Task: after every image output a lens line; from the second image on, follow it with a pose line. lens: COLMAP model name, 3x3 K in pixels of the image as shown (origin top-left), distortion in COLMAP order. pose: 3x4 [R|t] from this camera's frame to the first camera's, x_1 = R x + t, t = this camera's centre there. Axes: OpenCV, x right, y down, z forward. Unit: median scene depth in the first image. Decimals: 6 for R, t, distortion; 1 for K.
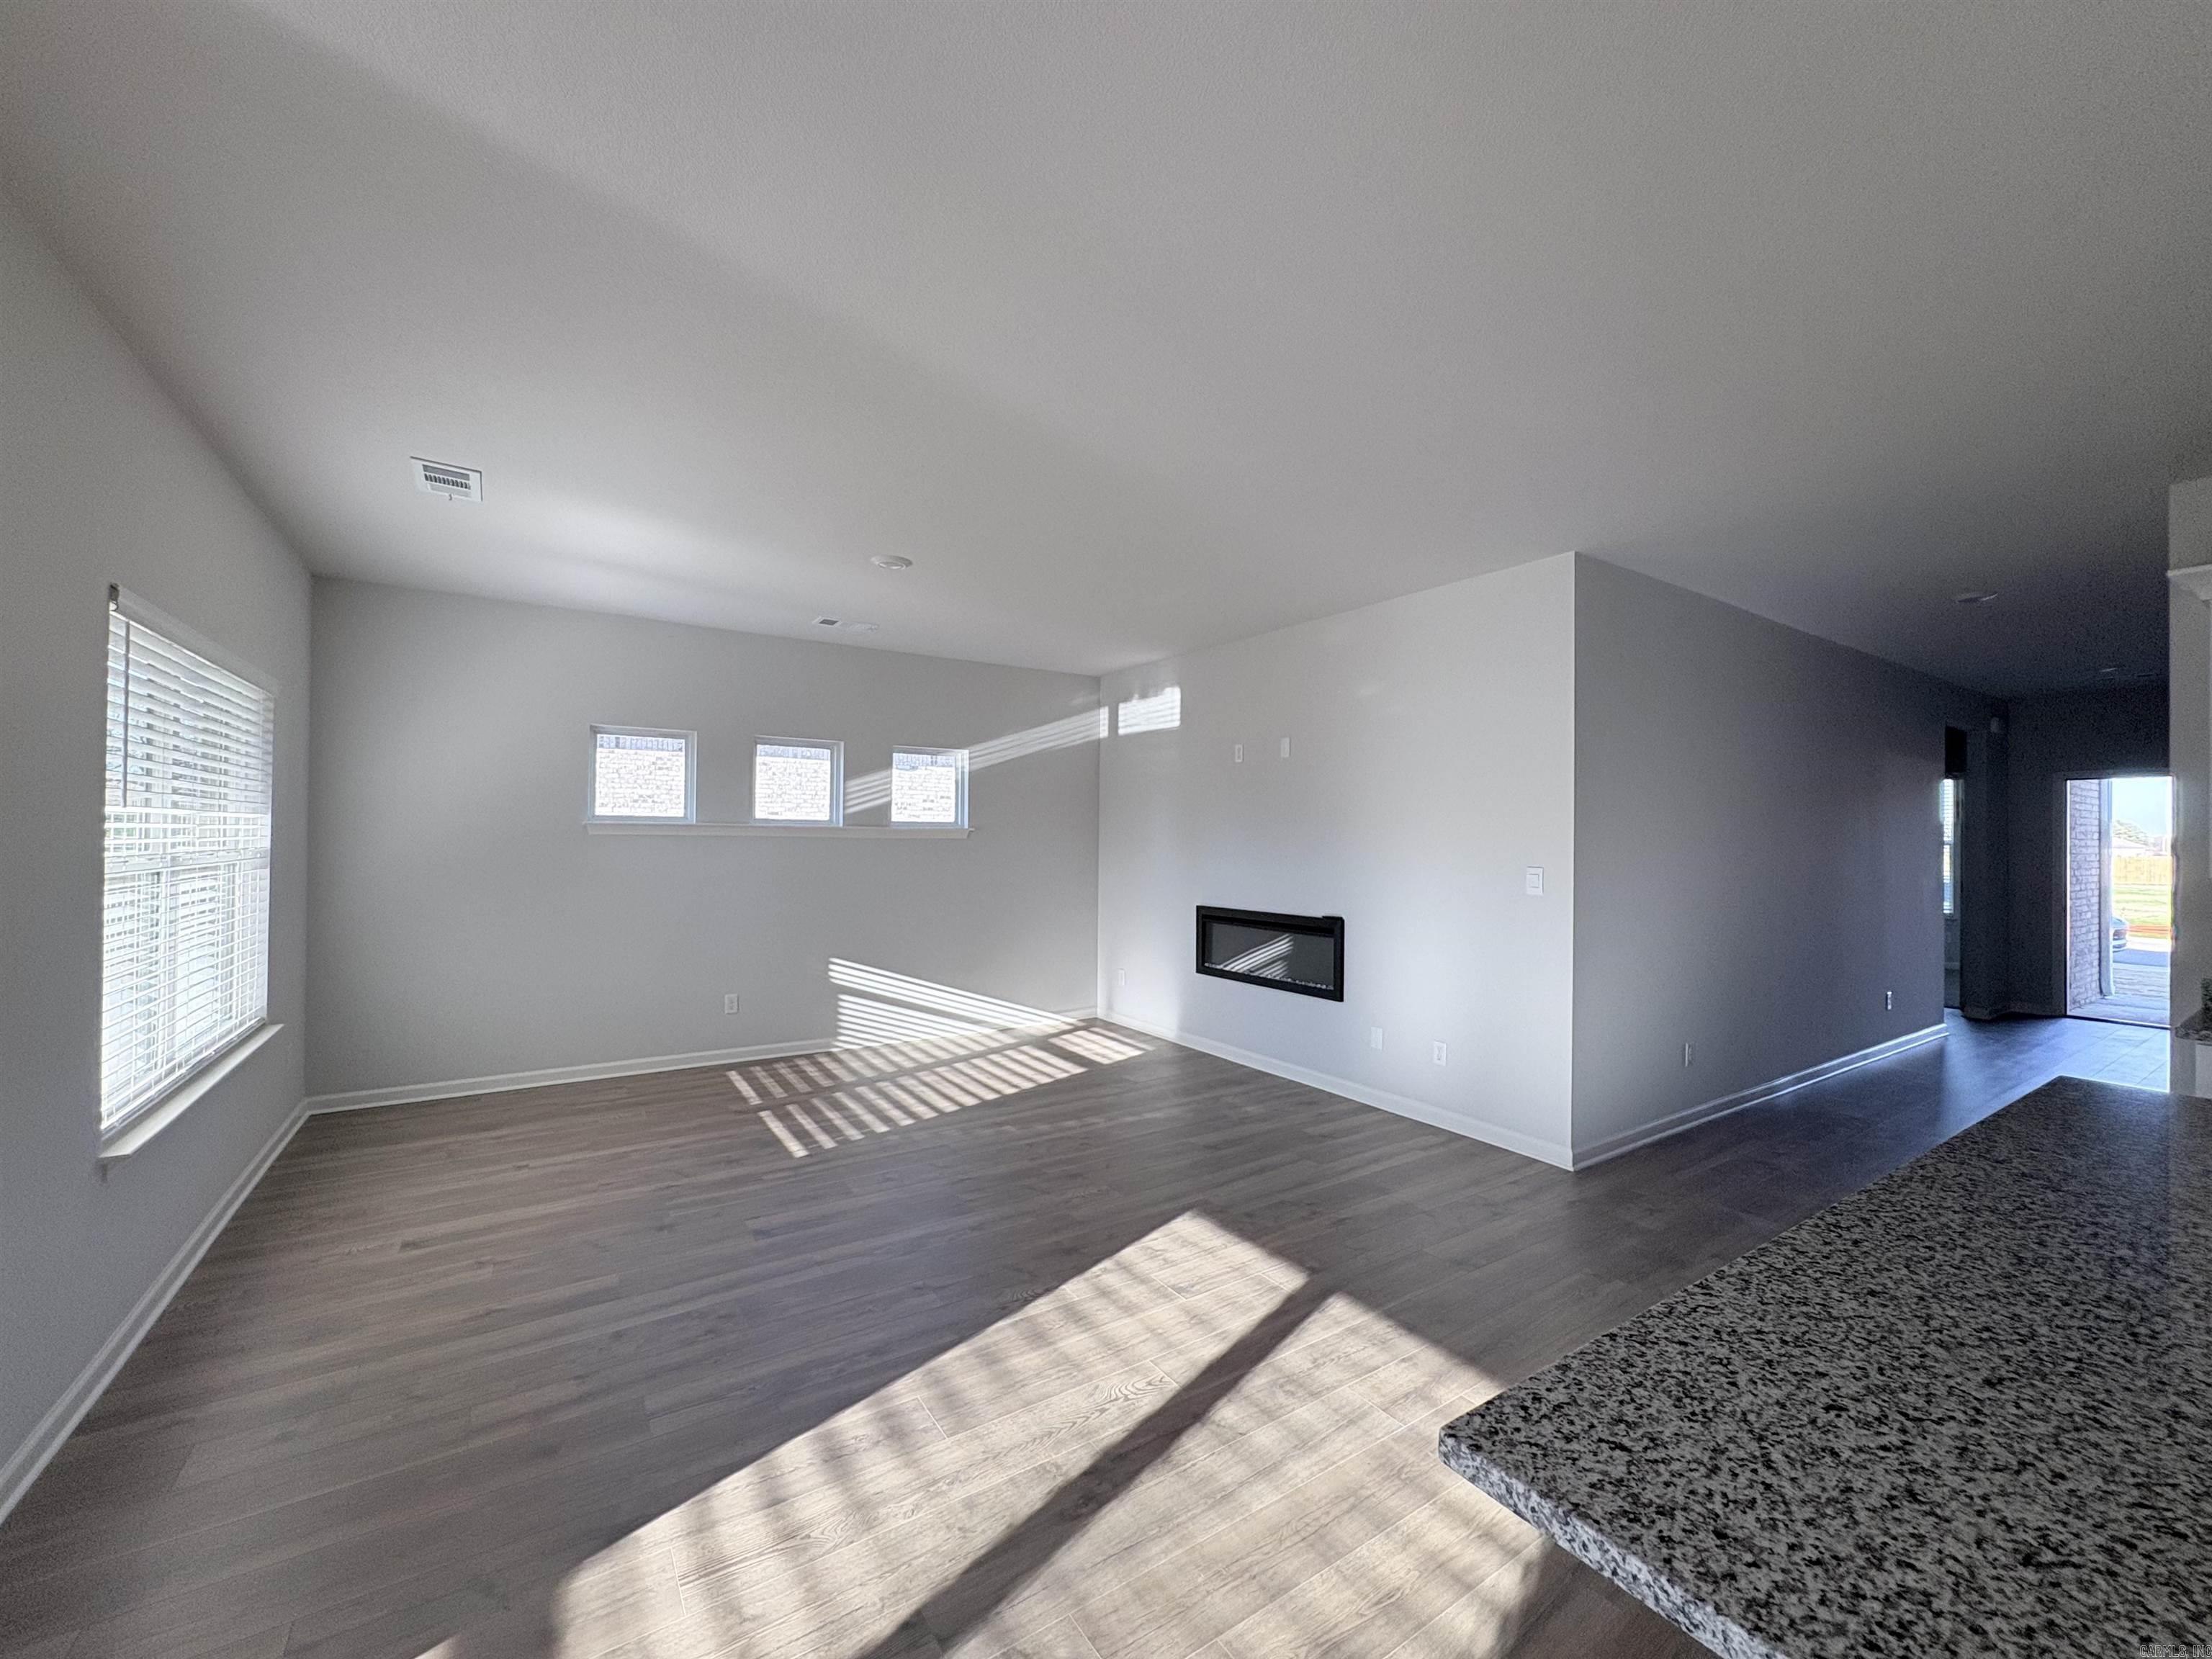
lens RADIAL K [[876.7, 0, 1106.0], [0, 876.7, 829.5], [0, 0, 1]] dist [0.000417, -0.000051]
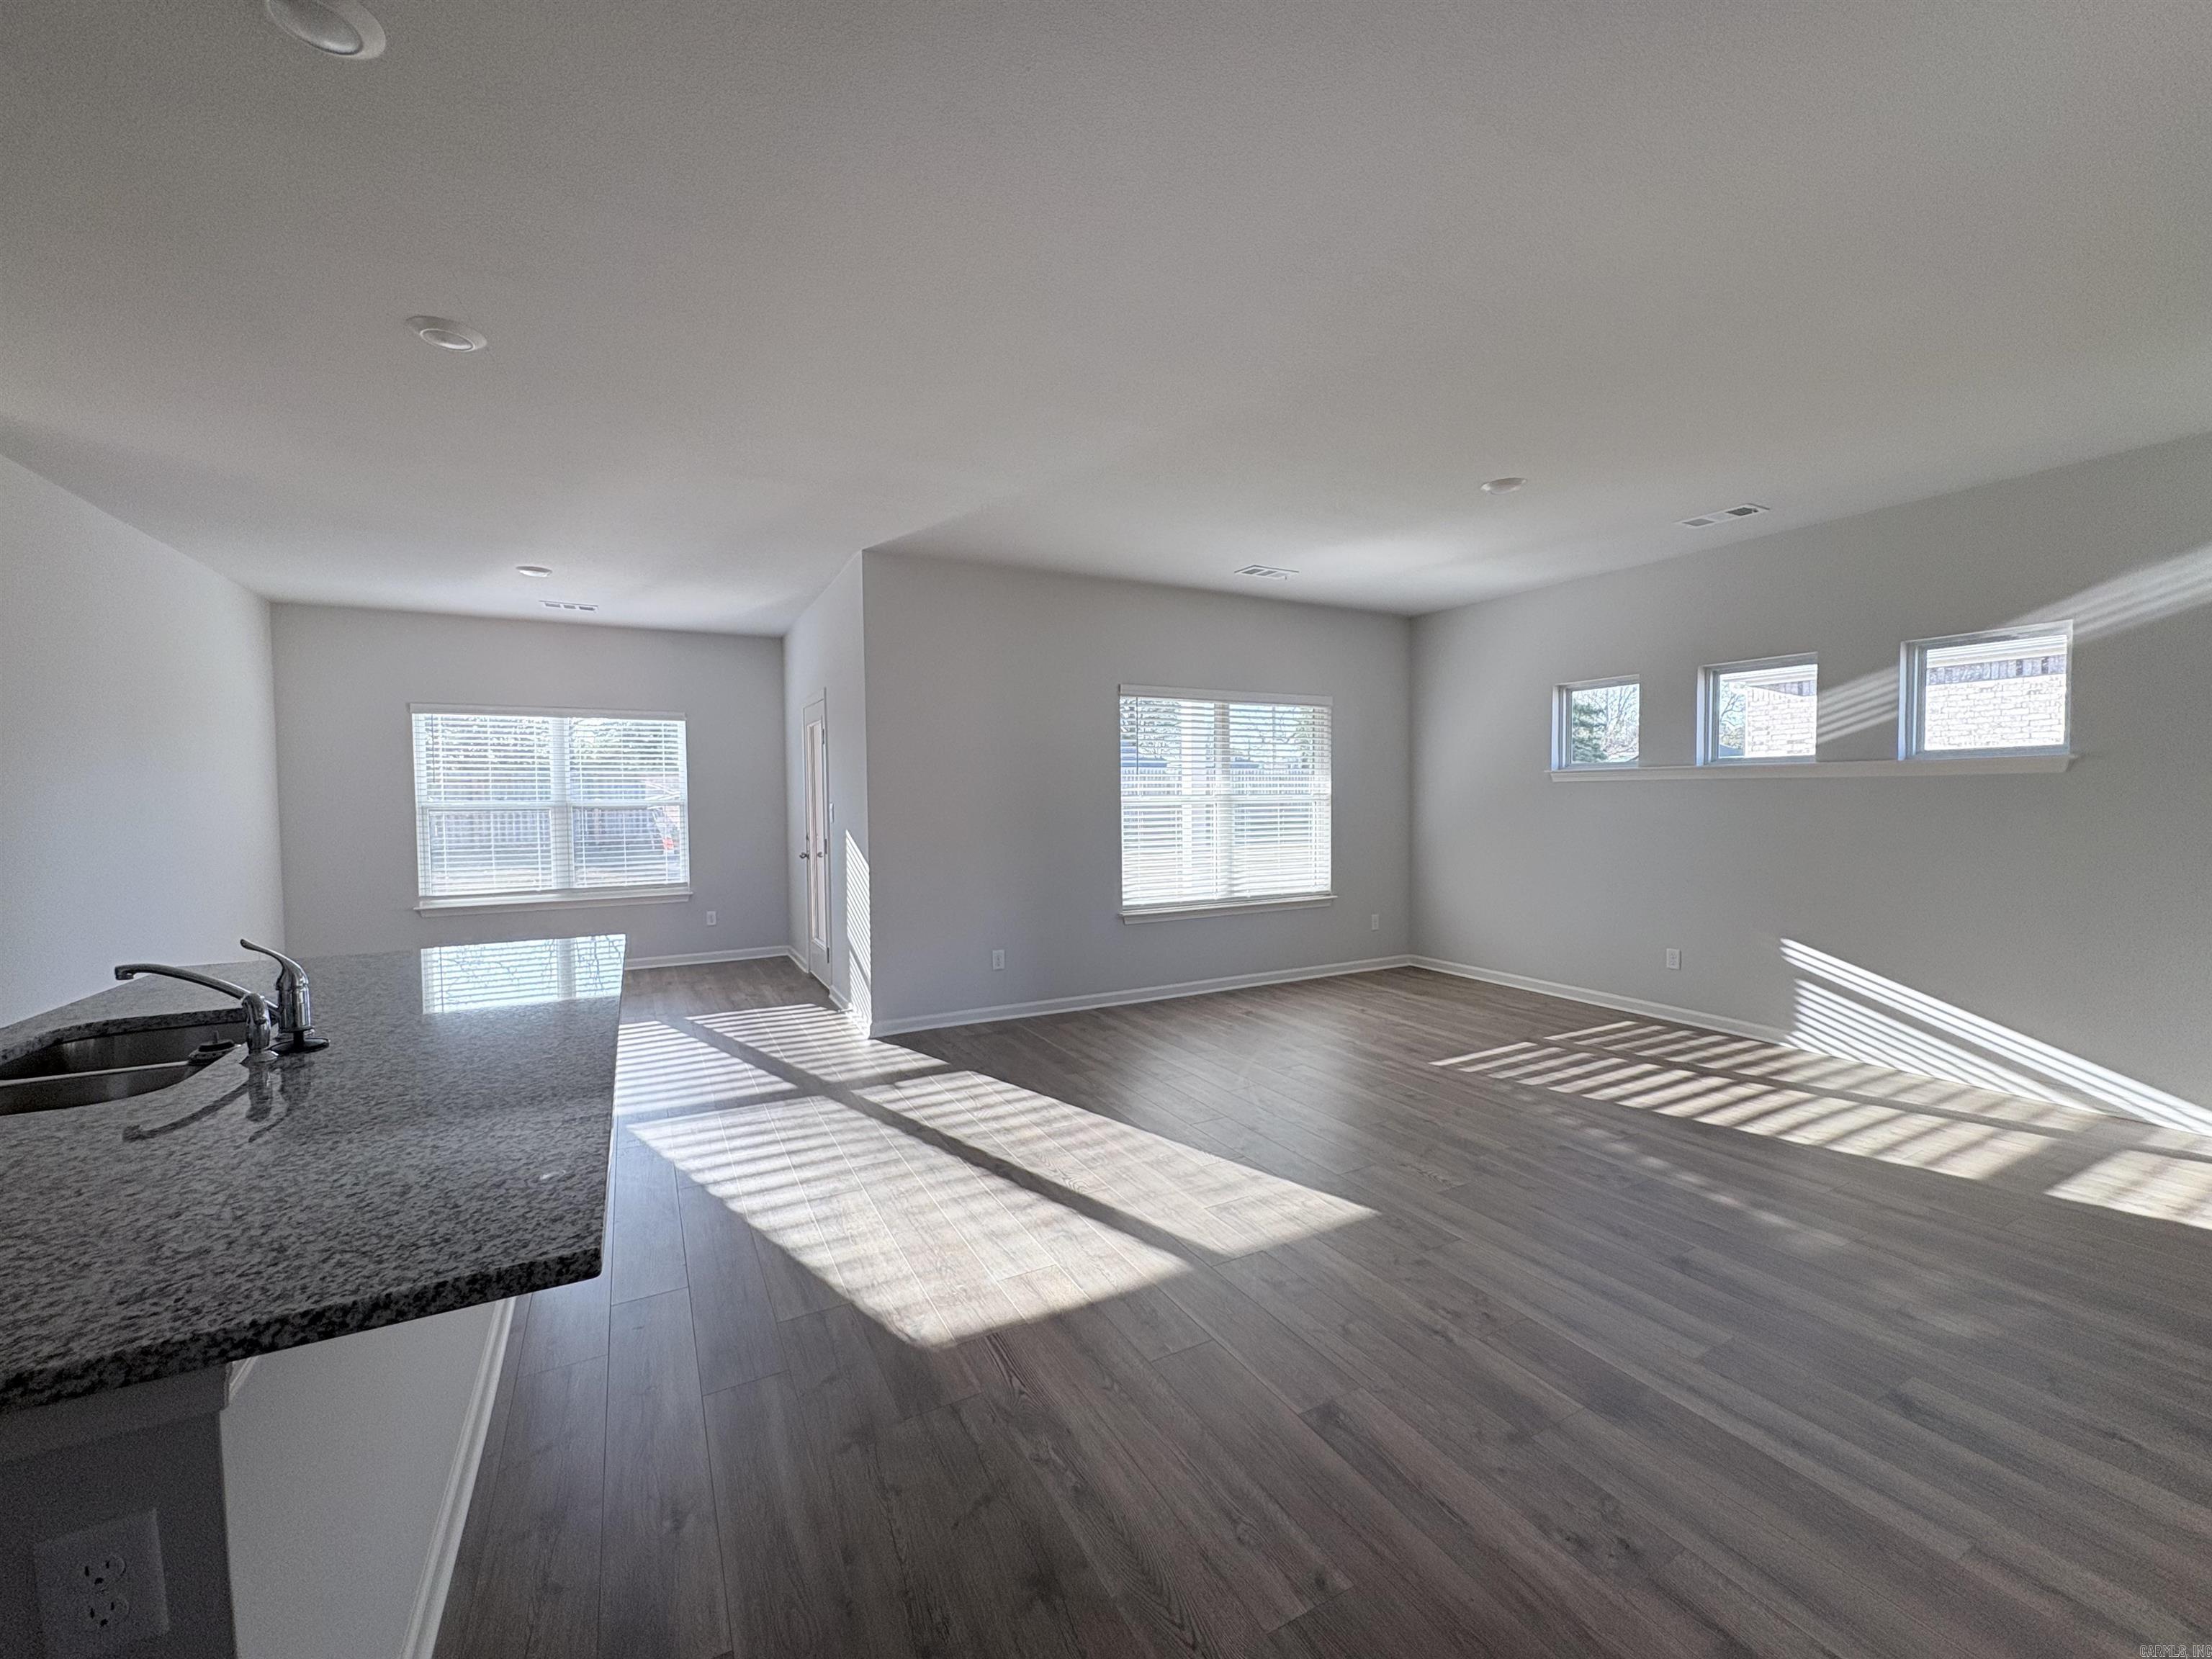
lens RADIAL K [[876.7, 0, 1106.0], [0, 876.7, 829.5], [0, 0, 1]] dist [0.000417, -0.000051]
pose [[-0.097153, 0.021026, -0.995047, 0.740765], [0.013786, 0.999709, 0.019779, 0.046293], [0.995174, -0.011796, -0.097415, 0.657919]]
